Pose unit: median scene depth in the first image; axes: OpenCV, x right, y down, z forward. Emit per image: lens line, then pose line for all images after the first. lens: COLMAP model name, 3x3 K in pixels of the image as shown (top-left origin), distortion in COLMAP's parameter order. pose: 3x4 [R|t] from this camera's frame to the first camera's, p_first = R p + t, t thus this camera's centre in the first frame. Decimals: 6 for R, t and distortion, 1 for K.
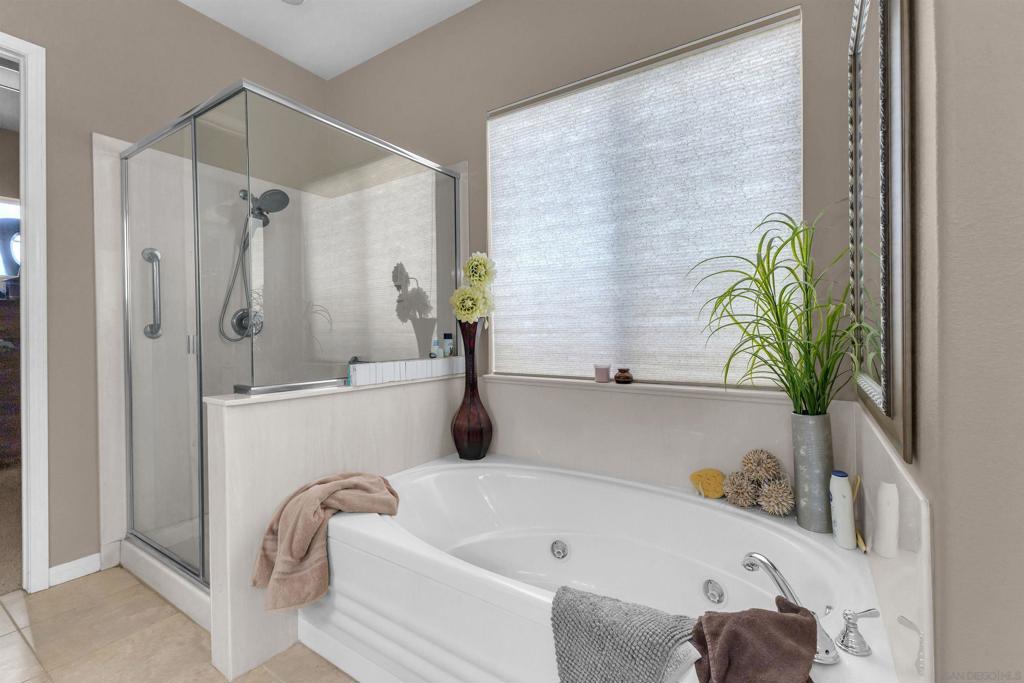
lens RADIAL K [[451.0, 0, 516.4], [0, 451.0, 337.8], [0, 0, 1]] dist [0.008369, -0.000653]
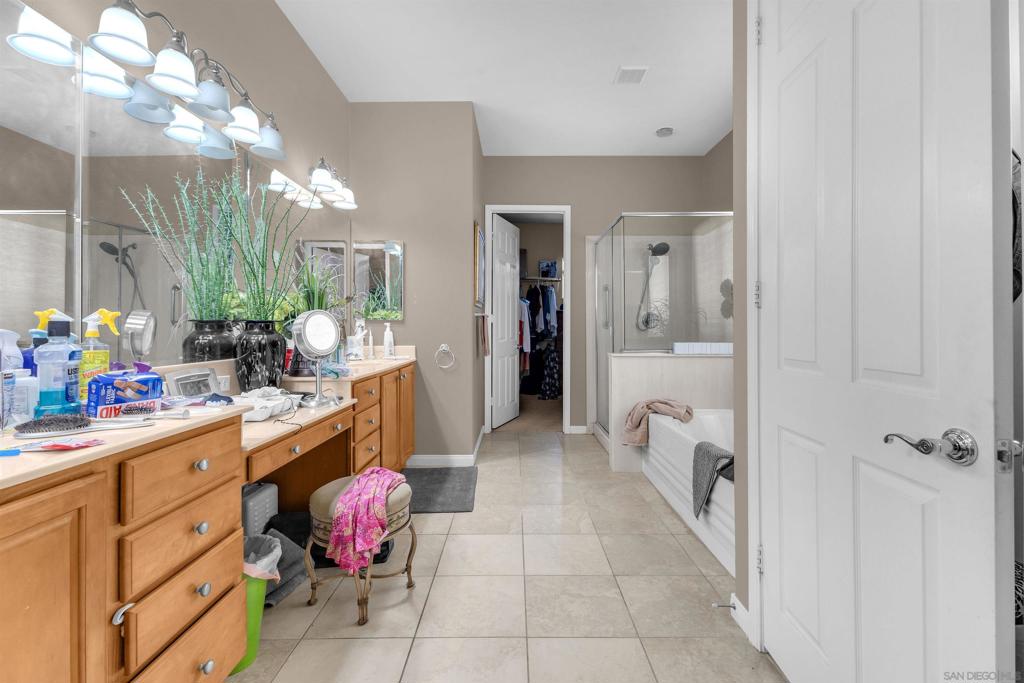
lens RADIAL K [[451.0, 0, 513.6], [0, 451.0, 334.3], [0, 0, 1]] dist [0.008369, -0.000653]
pose [[0.548184, 0.005436, -0.836340, 0.760444], [-0.004877, 0.999983, 0.003303, 0.021762], [0.836344, 0.002268, 0.548201, -0.523709]]
